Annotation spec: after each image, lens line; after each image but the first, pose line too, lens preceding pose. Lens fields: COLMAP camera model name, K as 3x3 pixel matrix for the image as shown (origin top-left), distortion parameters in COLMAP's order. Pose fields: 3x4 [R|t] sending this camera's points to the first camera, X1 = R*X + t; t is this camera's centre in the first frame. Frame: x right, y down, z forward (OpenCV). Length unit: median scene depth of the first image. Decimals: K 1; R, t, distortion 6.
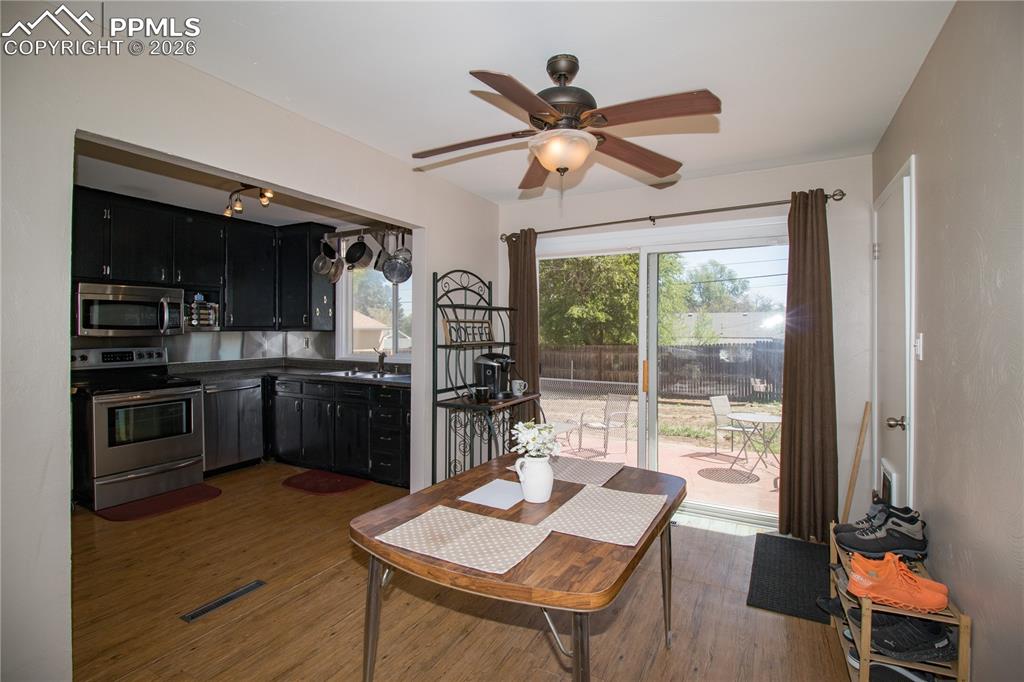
lens RADIAL K [[472.0, 0, 525.4], [0, 472.0, 330.2], [0, 0, 1]] dist [0.007080, -0.018003]
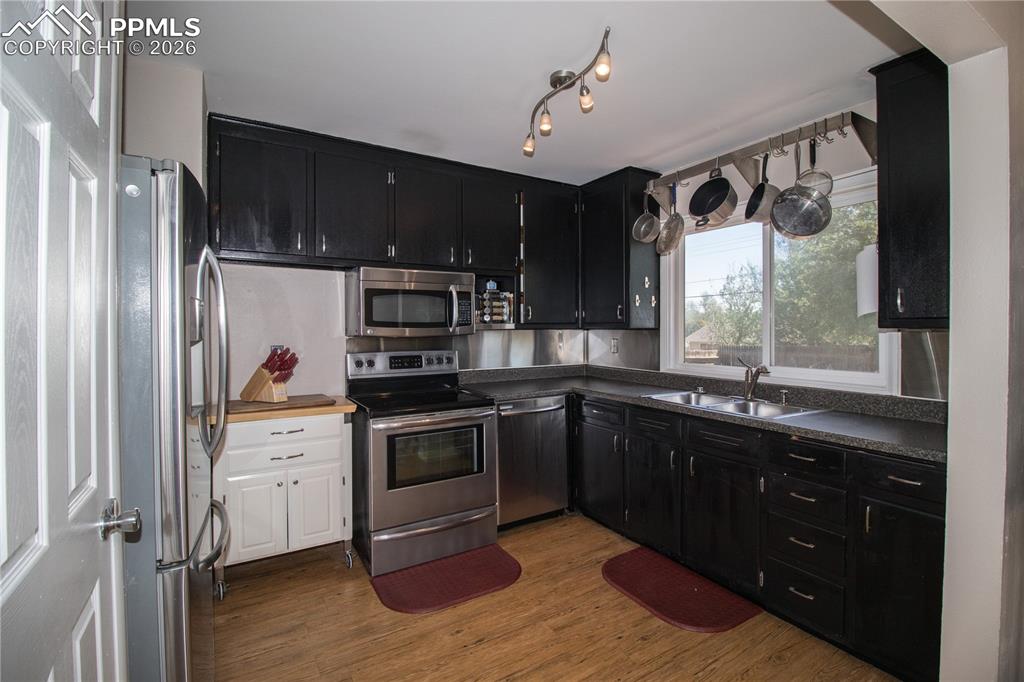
lens RADIAL K [[472.0, 0, 525.4], [0, 472.0, 330.2], [0, 0, 1]] dist [0.007080, -0.018003]
pose [[0.862968, -0.002477, -0.505253, -0.273110], [0.003378, 0.999994, 0.000866, 0.002591], [0.505248, -0.002454, 0.862971, 0.388430]]
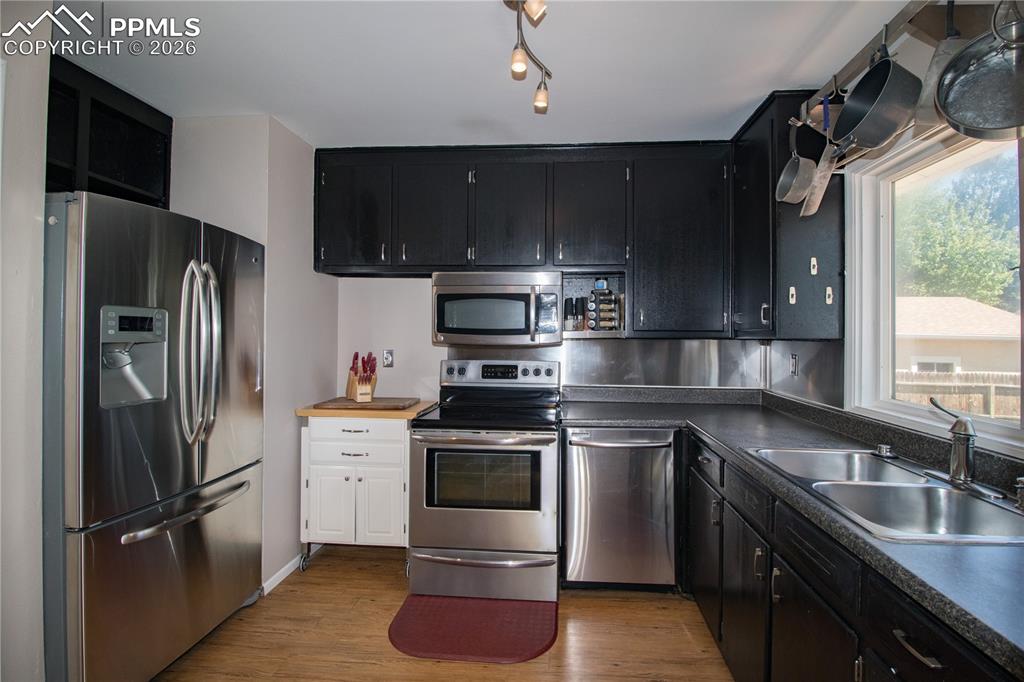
lens RADIAL K [[472.0, 0, 525.4], [0, 472.0, 330.2], [0, 0, 1]] dist [0.007080, -0.018003]
pose [[0.394181, -0.009393, -0.918985, -0.160341], [-0.009883, 0.999847, -0.014458, 0.001610], [0.918980, 0.014781, 0.394028, 0.697518]]
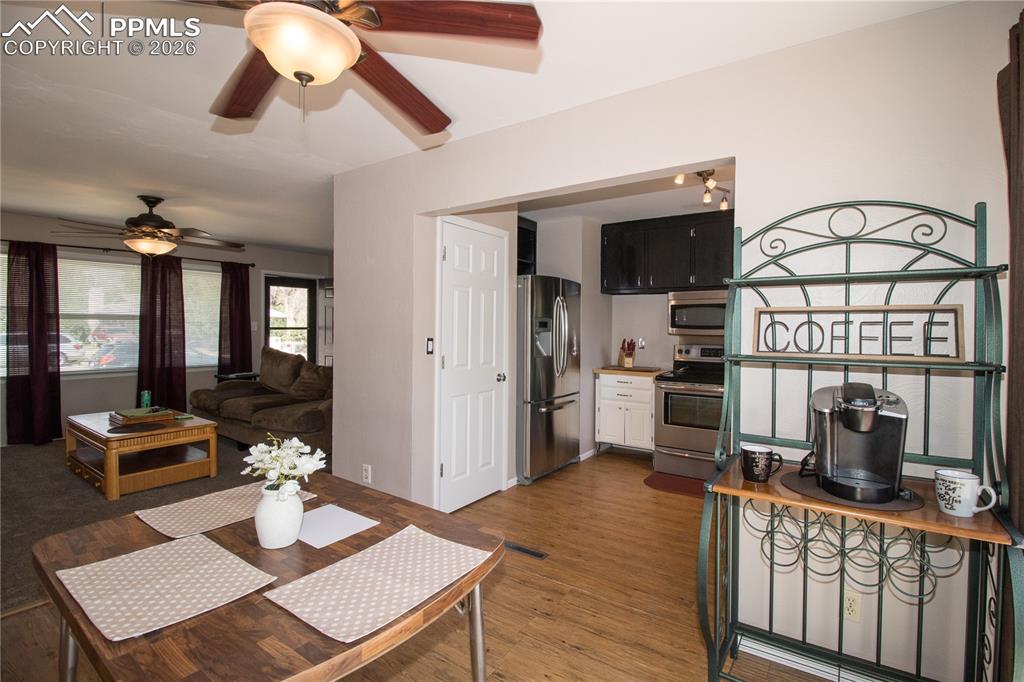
lens RADIAL K [[472.0, 0, 525.4], [0, 472.0, 330.2], [0, 0, 1]] dist [0.007080, -0.018003]
pose [[-0.103210, 0.002235, -0.994657, 0.312928], [-0.011855, 0.999924, 0.003477, 0.002570], [0.994589, 0.012150, -0.103175, 0.619574]]
